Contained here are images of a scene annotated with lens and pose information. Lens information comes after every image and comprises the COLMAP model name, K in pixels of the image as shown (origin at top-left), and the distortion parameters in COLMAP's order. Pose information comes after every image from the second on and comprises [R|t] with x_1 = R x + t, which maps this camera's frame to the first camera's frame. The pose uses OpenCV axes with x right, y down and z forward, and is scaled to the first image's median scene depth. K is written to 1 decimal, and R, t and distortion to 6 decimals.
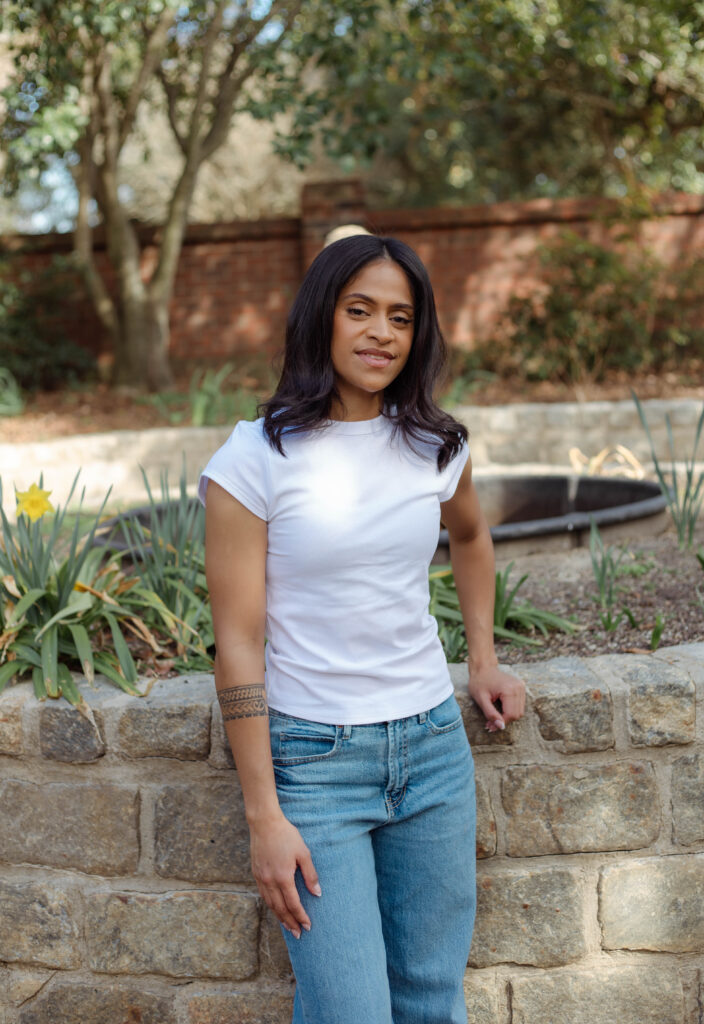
lens RADIAL K [[998.3, 0, 250.0], [0, 998.3, 461.0], [0, 0, 1]] dist [0.015980, 0.004891]
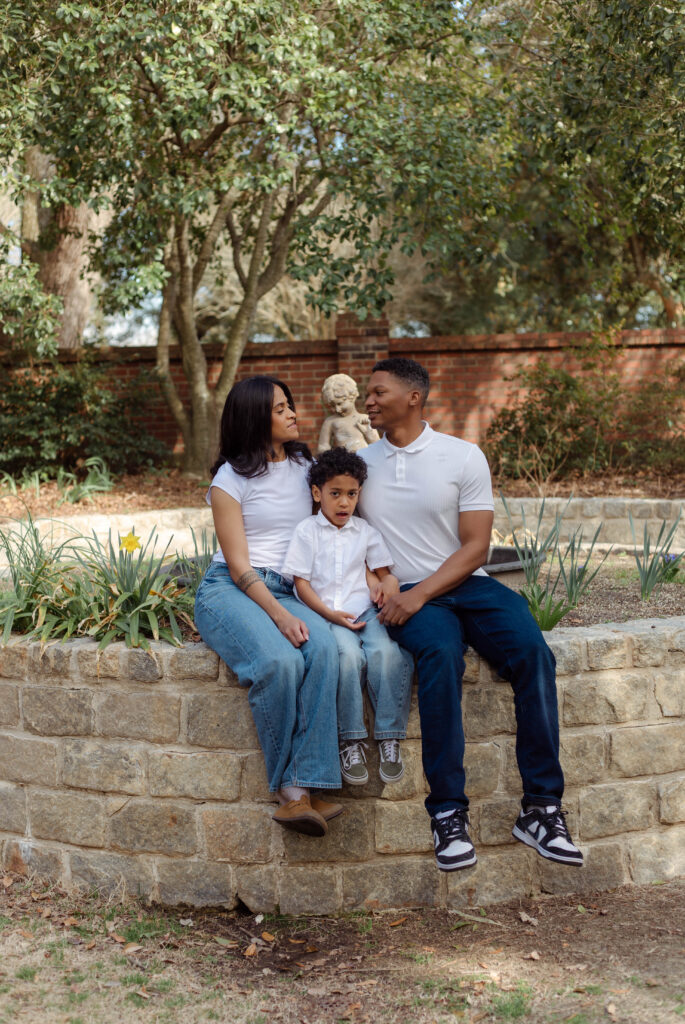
lens RADIAL K [[1418.4, 0, 342.5], [0, 1418.4, 512.0], [0, 0, 1]] dist [0.016569, -0.056952]
pose [[0.998782, 0.032359, -0.037254, 0.252724], [-0.033600, 0.998885, -0.033171, 0.056013], [0.036139, 0.034382, 0.998755, -1.489842]]
